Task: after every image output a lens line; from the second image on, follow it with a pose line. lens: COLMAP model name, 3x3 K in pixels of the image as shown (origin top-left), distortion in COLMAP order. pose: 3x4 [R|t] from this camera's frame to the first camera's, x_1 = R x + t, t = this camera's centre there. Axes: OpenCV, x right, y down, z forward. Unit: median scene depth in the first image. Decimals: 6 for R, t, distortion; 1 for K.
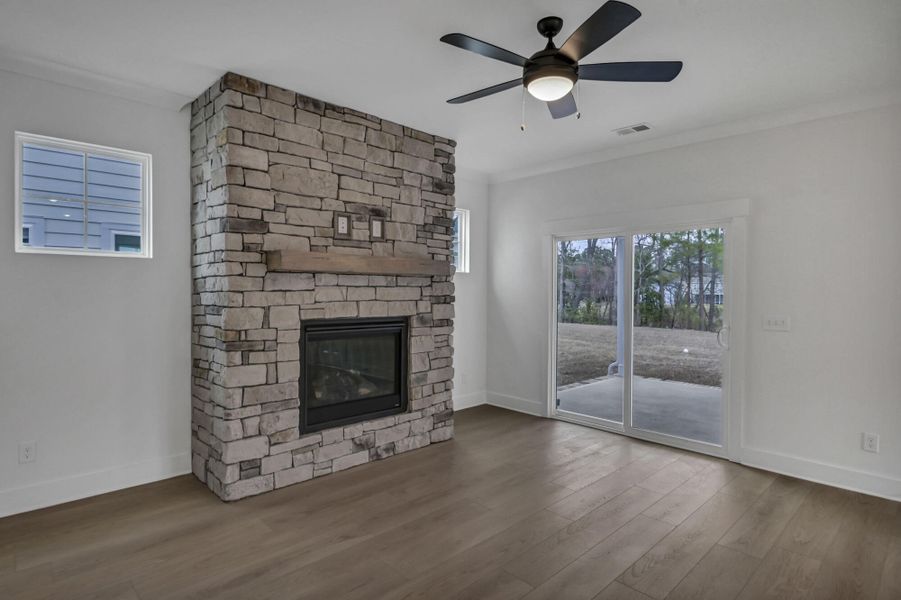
lens RADIAL K [[469.9, 0, 443.8], [0, 469.9, 299.2], [0, 0, 1]] dist [0.000242, -0.000688]
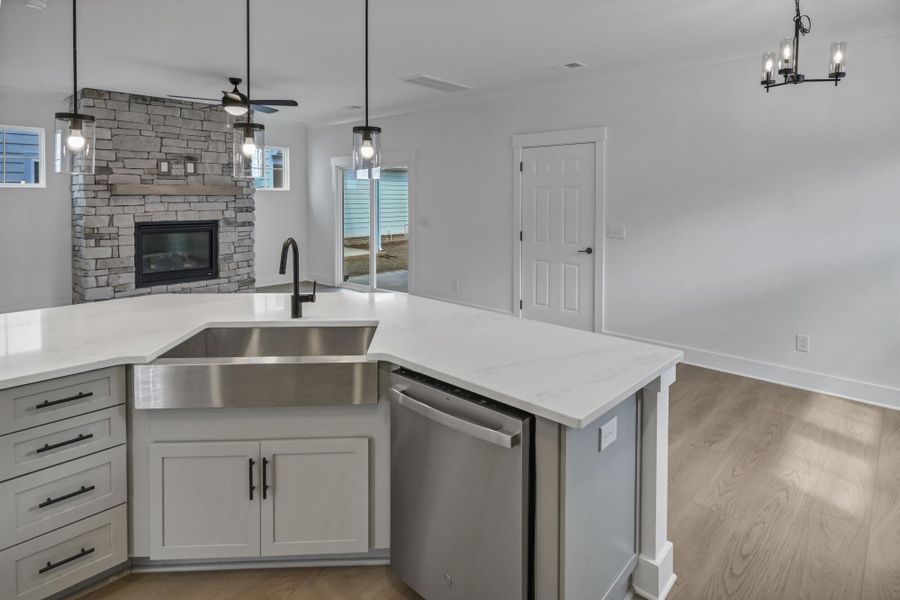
lens RADIAL K [[478.8, 0, 449.0], [0, 478.8, 208.9], [0, 0, 1]] dist [0.000342, -0.001082]
pose [[0.997295, -0.006444, 0.073218, 0.674957], [0.005934, 0.999957, 0.007187, -0.010429], [-0.073261, -0.006733, 0.997290, -0.800273]]
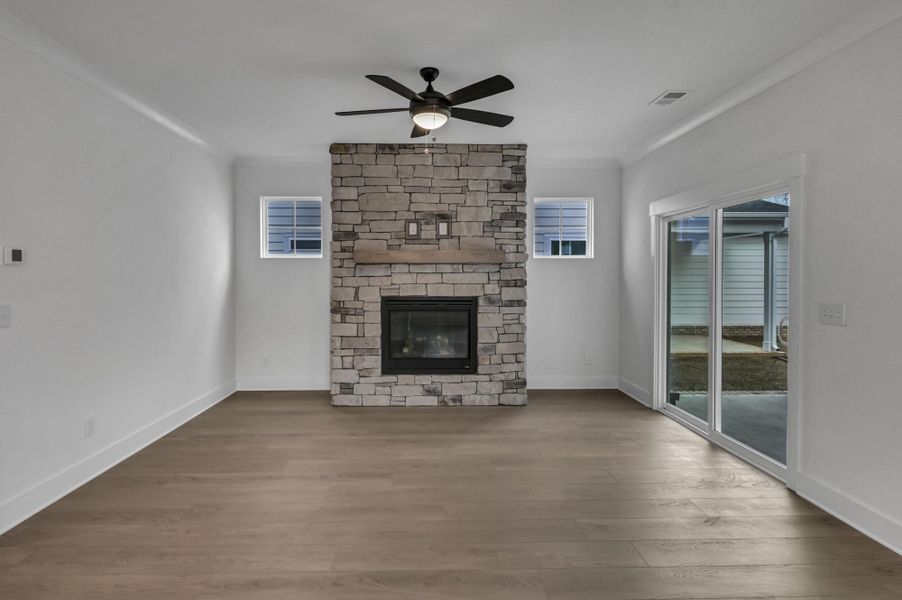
lens RADIAL K [[462.8, 0, 448.3], [0, 462.8, 285.1], [0, 0, 1]] dist [0.002386, 0.000025]
pose [[0.752070, 0.004888, -0.659065, 0.745110], [-0.006469, 0.999979, 0.000035, 0.007294], [0.659051, 0.004238, 0.752086, 0.041102]]
